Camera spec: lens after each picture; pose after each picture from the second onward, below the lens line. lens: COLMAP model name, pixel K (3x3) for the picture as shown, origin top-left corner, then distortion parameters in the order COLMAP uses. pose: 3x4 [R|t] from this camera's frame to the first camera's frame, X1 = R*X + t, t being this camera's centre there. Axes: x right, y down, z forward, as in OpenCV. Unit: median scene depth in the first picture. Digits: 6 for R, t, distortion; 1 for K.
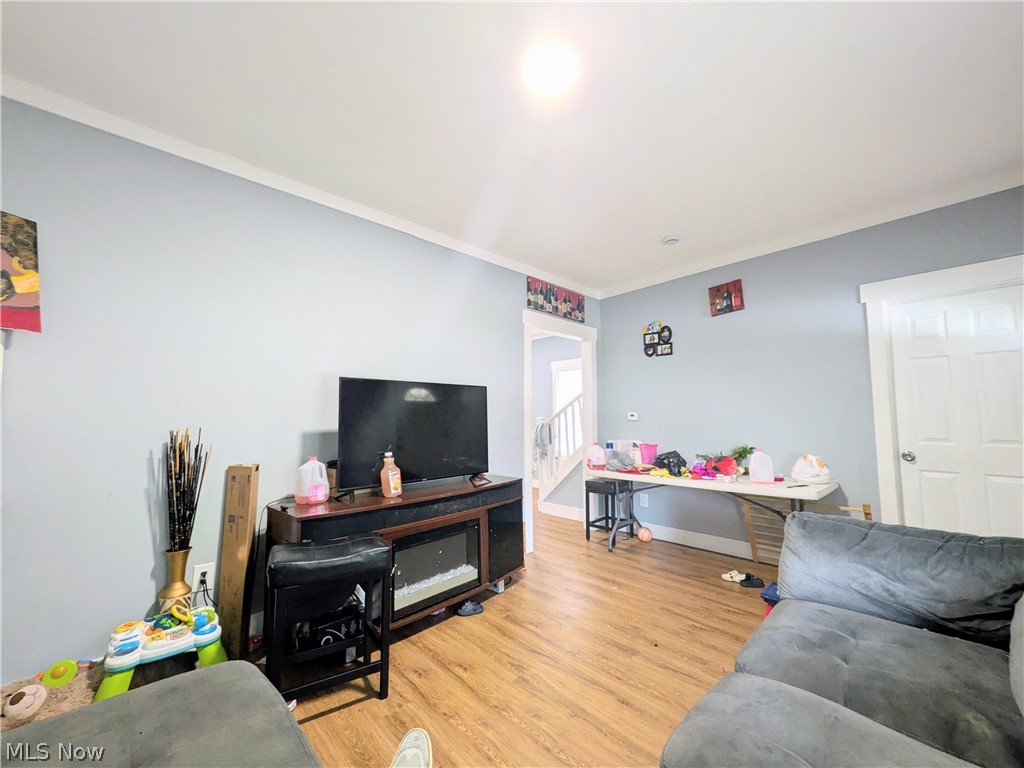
lens RADIAL K [[403.9, 0, 510.0], [0, 403.9, 389.3], [0, 0, 1]] dist [0.001122, -0.000080]
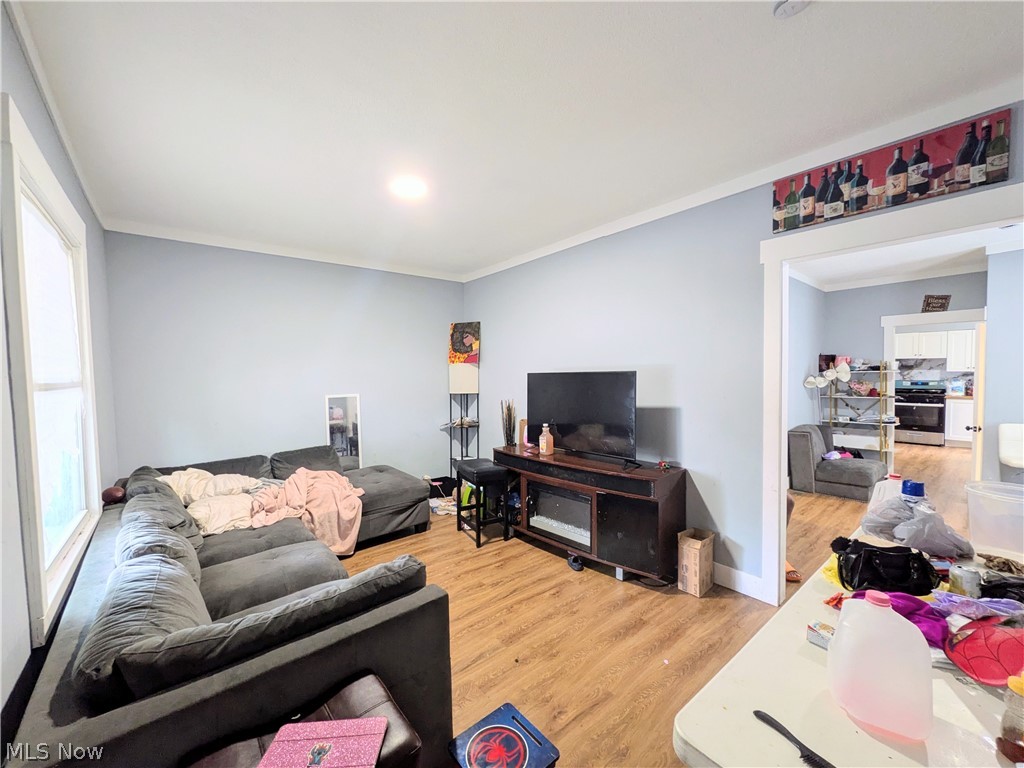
lens RADIAL K [[403.9, 0, 510.0], [0, 403.9, 389.3], [0, 0, 1]] dist [0.001122, -0.000080]
pose [[-0.060838, 0.048295, -0.996979, 0.709328], [0.089600, 0.995061, 0.042735, -0.025027], [0.994118, -0.086729, -0.064865, 0.608974]]
